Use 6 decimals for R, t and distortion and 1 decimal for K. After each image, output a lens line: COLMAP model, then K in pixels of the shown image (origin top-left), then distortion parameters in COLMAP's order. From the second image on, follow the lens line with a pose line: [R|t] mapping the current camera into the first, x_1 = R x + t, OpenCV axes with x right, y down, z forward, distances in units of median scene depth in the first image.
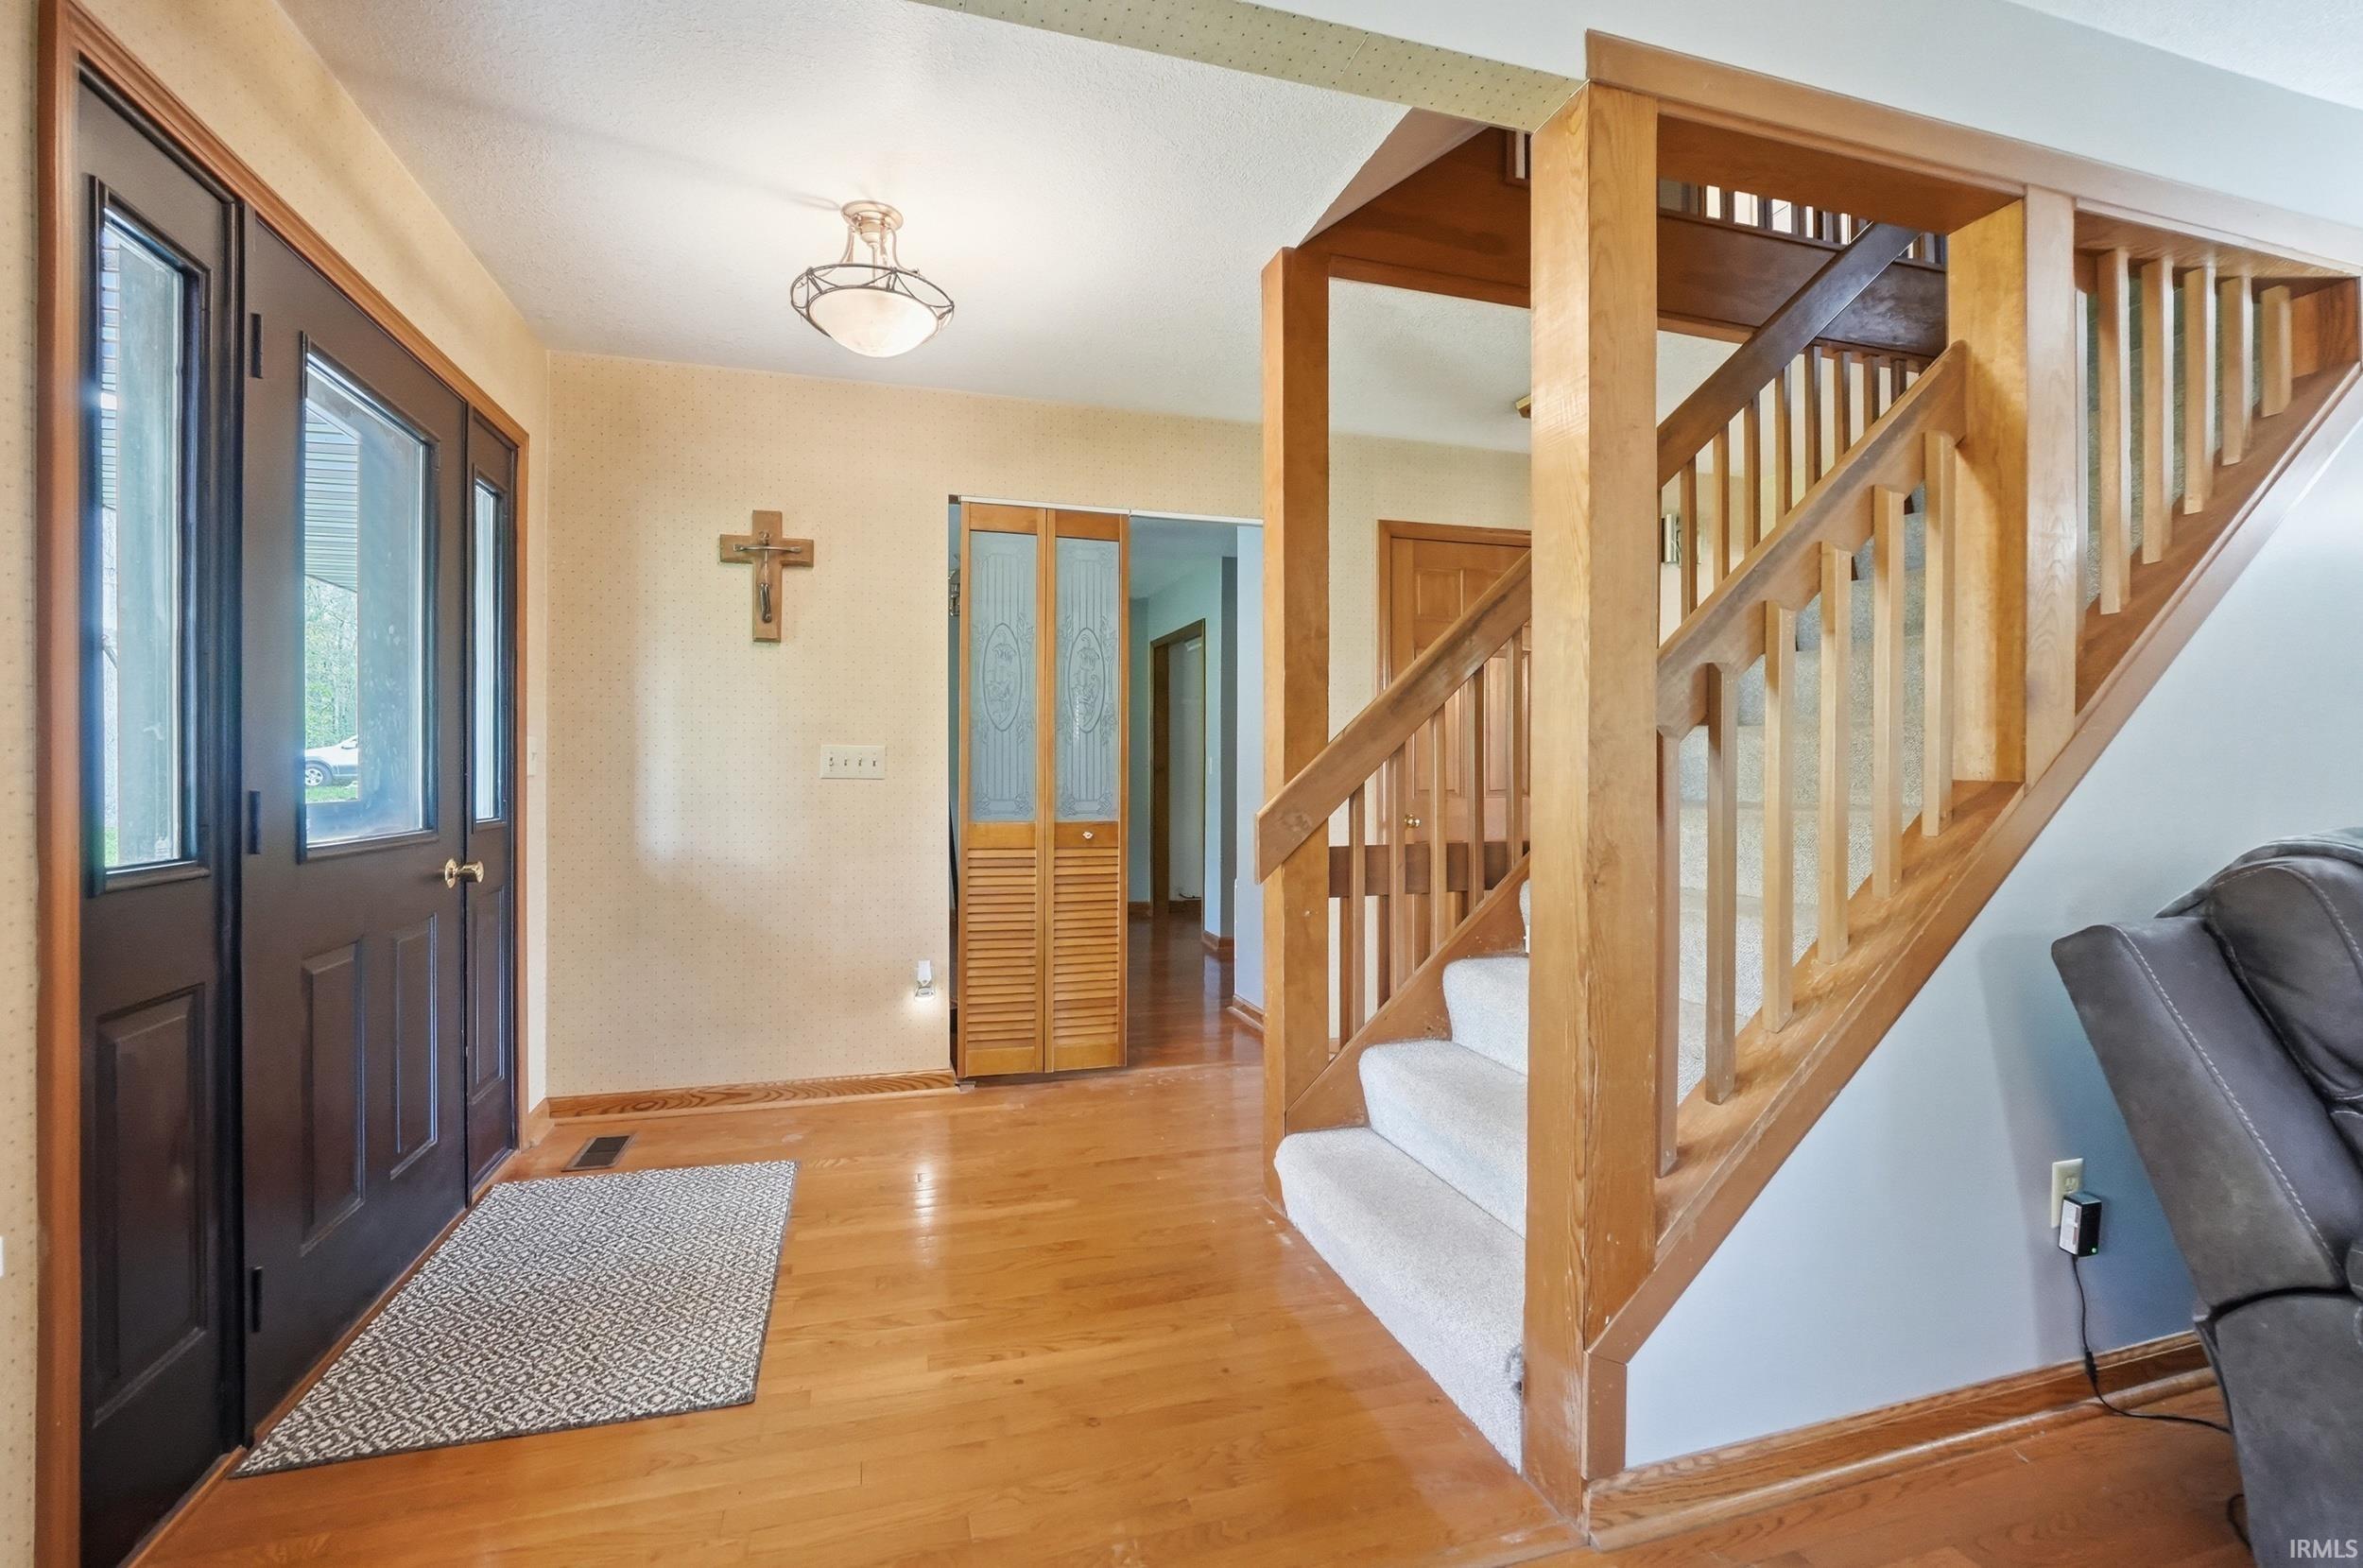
lens RADIAL K [[1015.9, 0, 1174.5], [0, 1015.9, 778.7], [0, 0, 1]] dist [-0.013018, 0.006728]
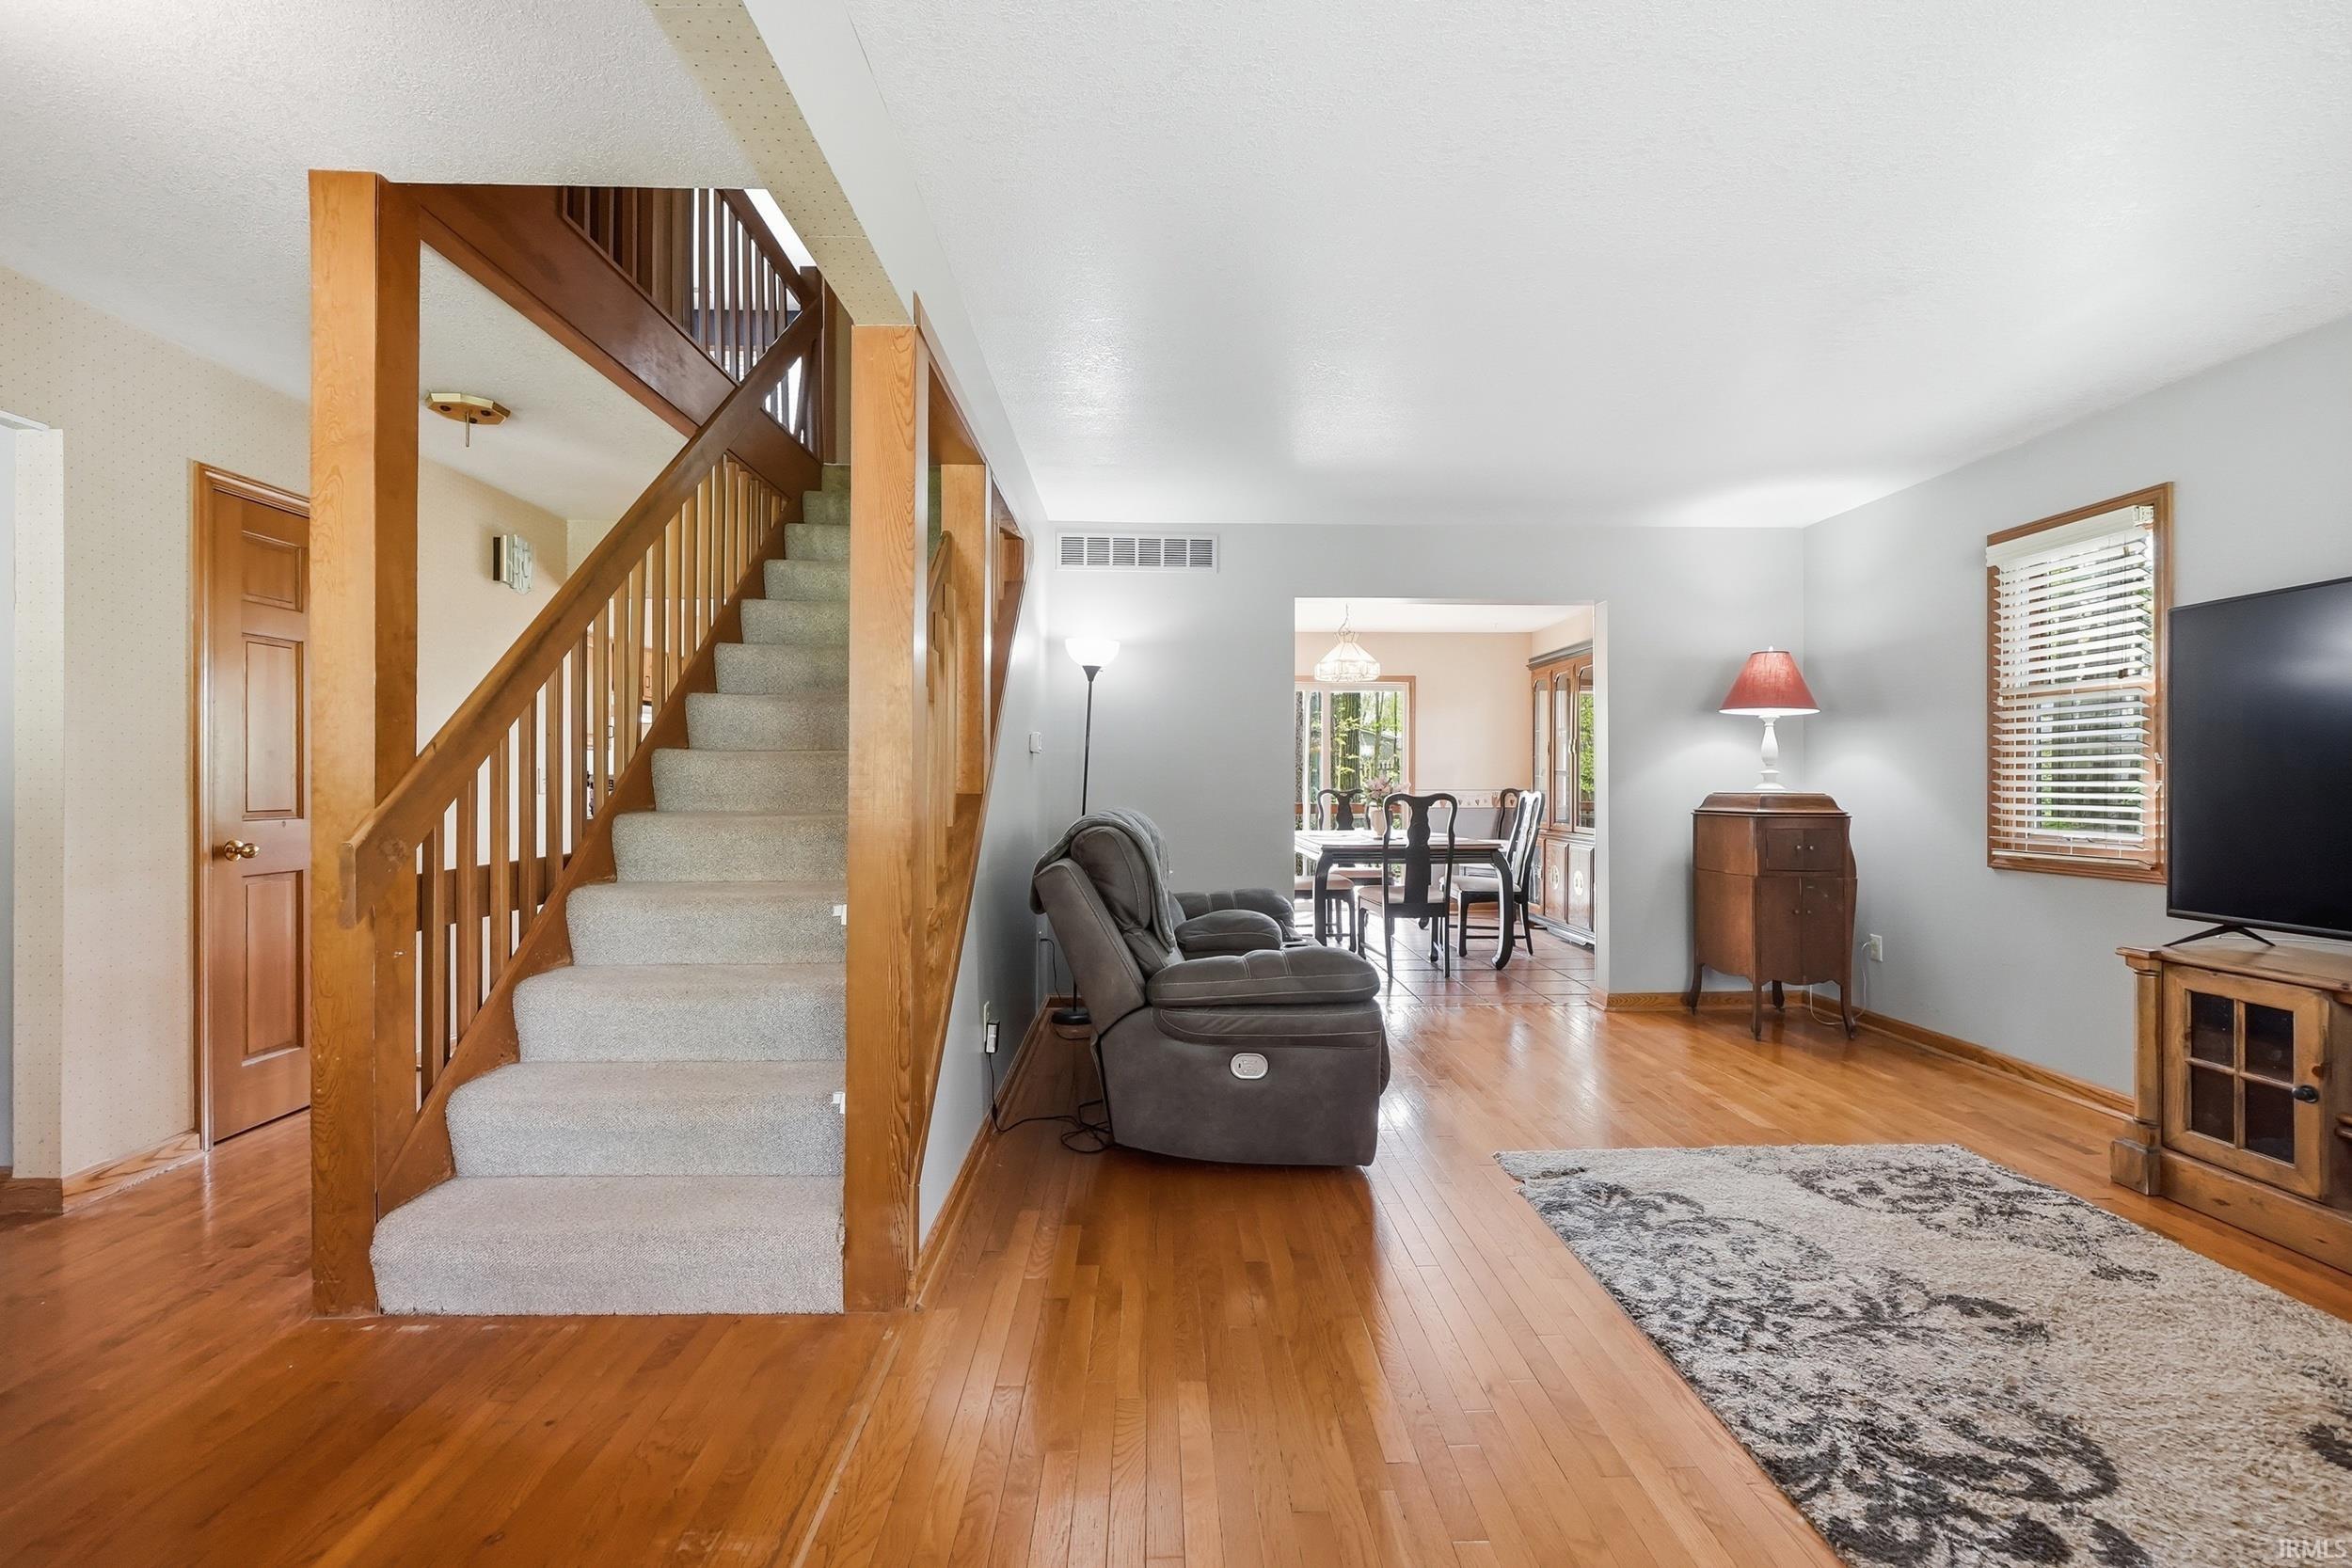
lens RADIAL K [[1011.1, 0, 1180.3], [0, 1011.1, 777.6], [0, 0, 1]] dist [-0.013018, 0.006728]
pose [[0.269197, -0.002804, 0.963081, -0.520677], [0.004244, 0.999990, 0.001725, -0.017337], [-0.963076, 0.003623, 0.269206, 0.124726]]
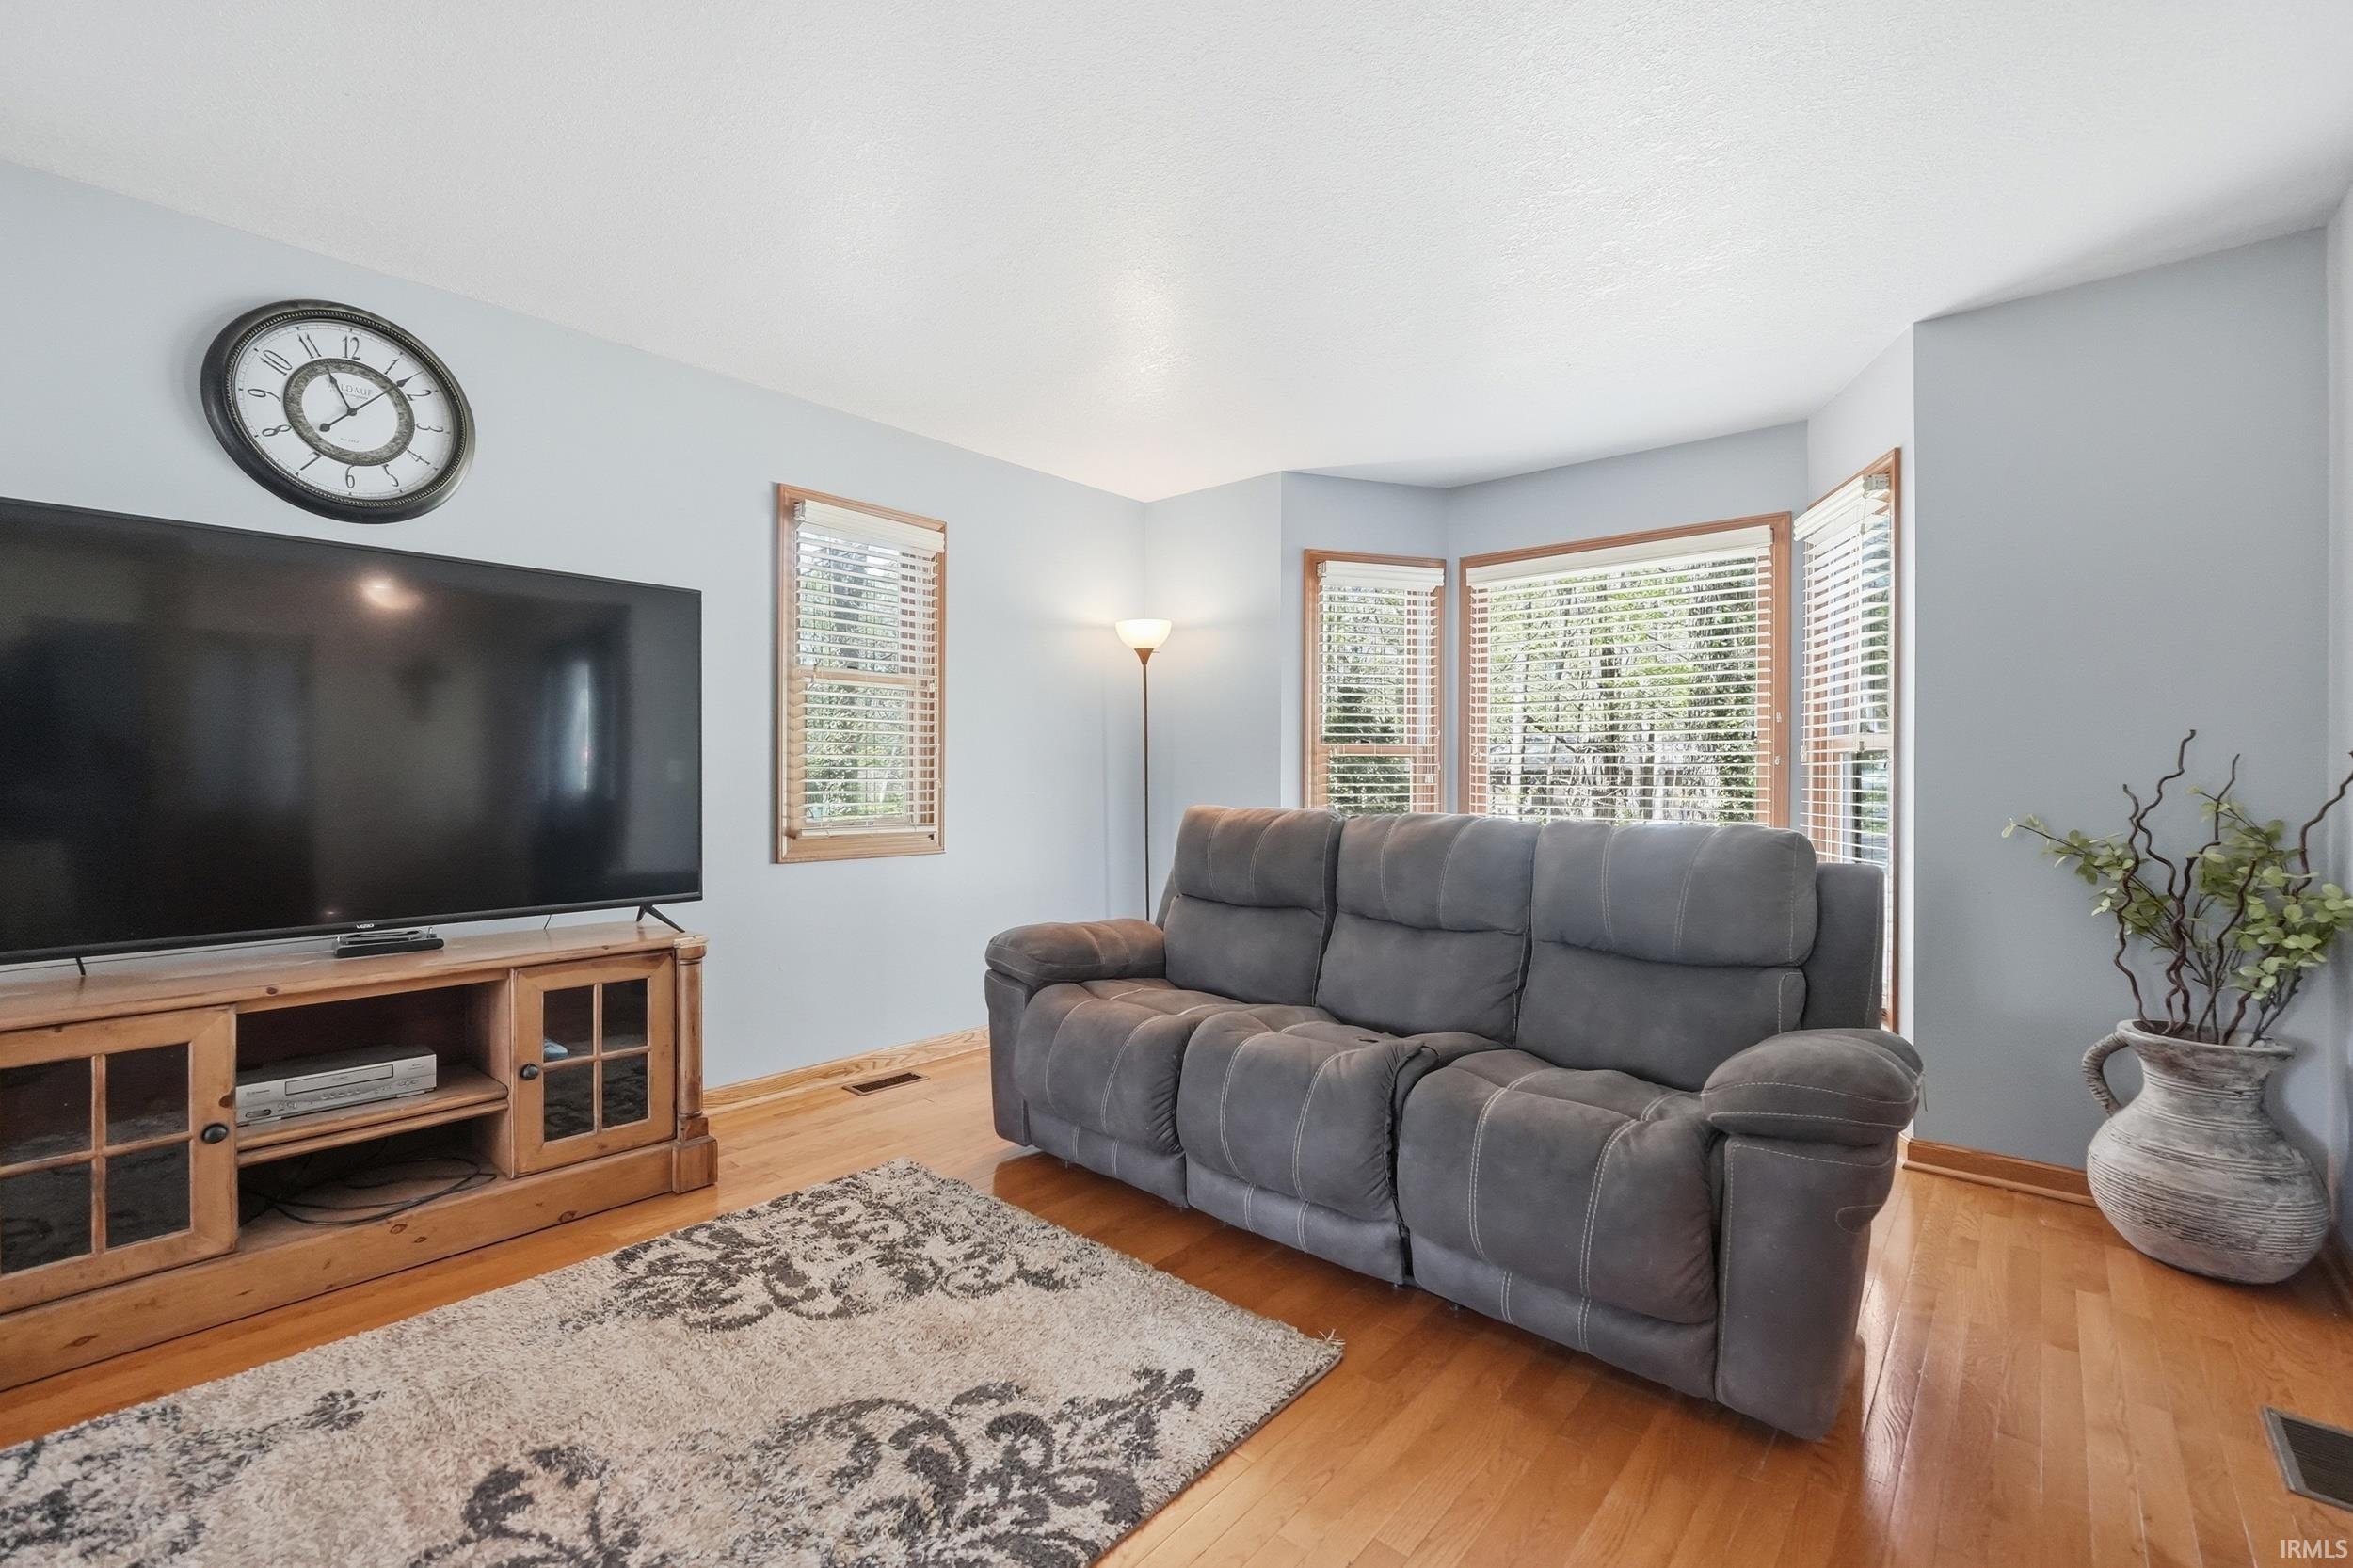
lens RADIAL K [[1011.6, 0, 1182.9], [0, 1011.6, 774.7], [0, 0, 1]] dist [-0.013018, 0.006728]
pose [[-0.851450, -0.009104, -0.524356, 0.429363], [-0.013566, 0.999897, 0.004668, -0.011046], [0.524260, 0.011088, -0.851486, 0.428828]]
